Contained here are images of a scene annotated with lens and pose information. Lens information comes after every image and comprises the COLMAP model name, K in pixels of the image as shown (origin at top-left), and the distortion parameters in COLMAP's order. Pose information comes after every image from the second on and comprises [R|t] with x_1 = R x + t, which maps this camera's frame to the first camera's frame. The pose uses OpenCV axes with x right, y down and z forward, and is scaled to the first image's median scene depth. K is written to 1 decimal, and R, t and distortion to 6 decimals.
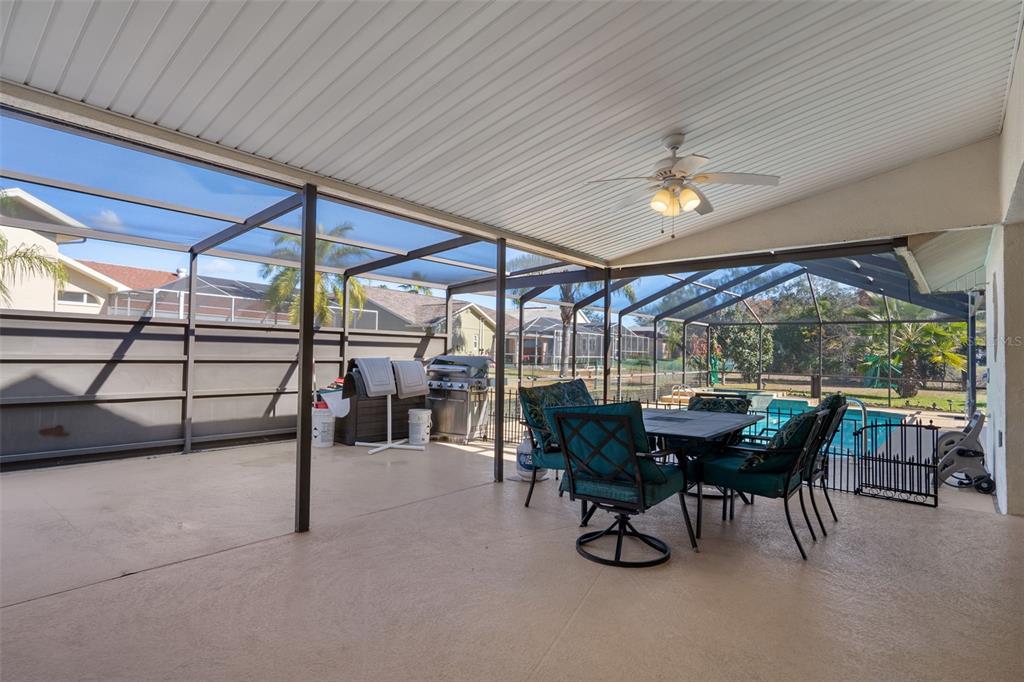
lens RADIAL K [[514.7, 0, 512.6], [0, 514.7, 344.0], [0, 0, 1]] dist [0.002941, 0.000866]
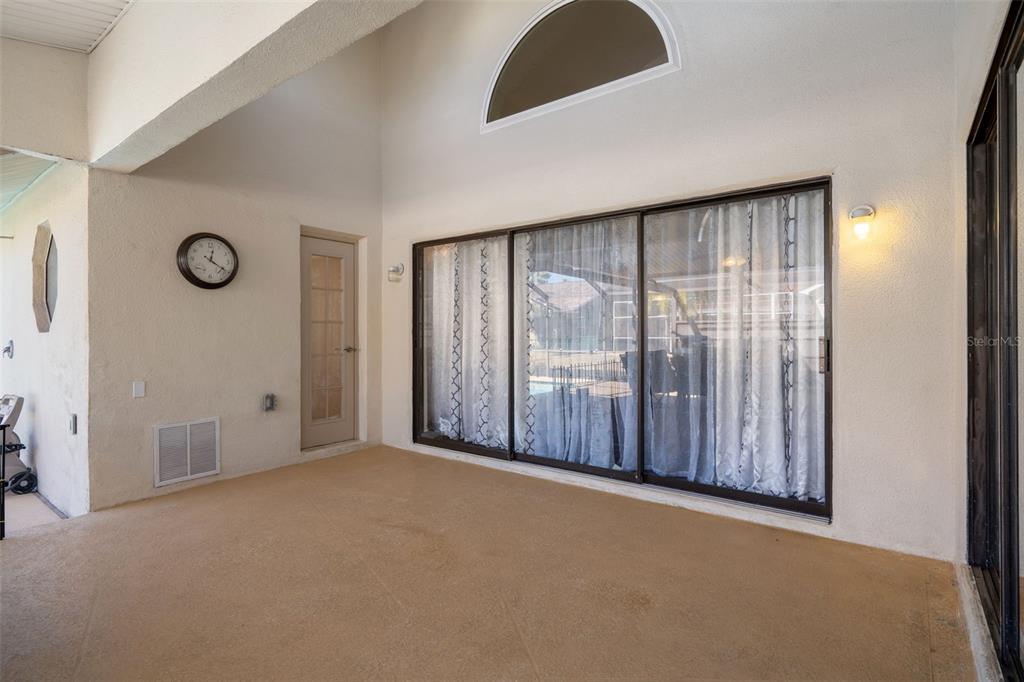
lens RADIAL K [[514.7, 0, 512.6], [0, 514.7, 344.0], [0, 0, 1]] dist [0.002941, 0.000866]
pose [[-0.031750, -0.010275, 0.999443, 0.099661], [-0.041319, 0.999106, 0.008959, 0.019115], [-0.998641, -0.041011, -0.032146, 0.339020]]
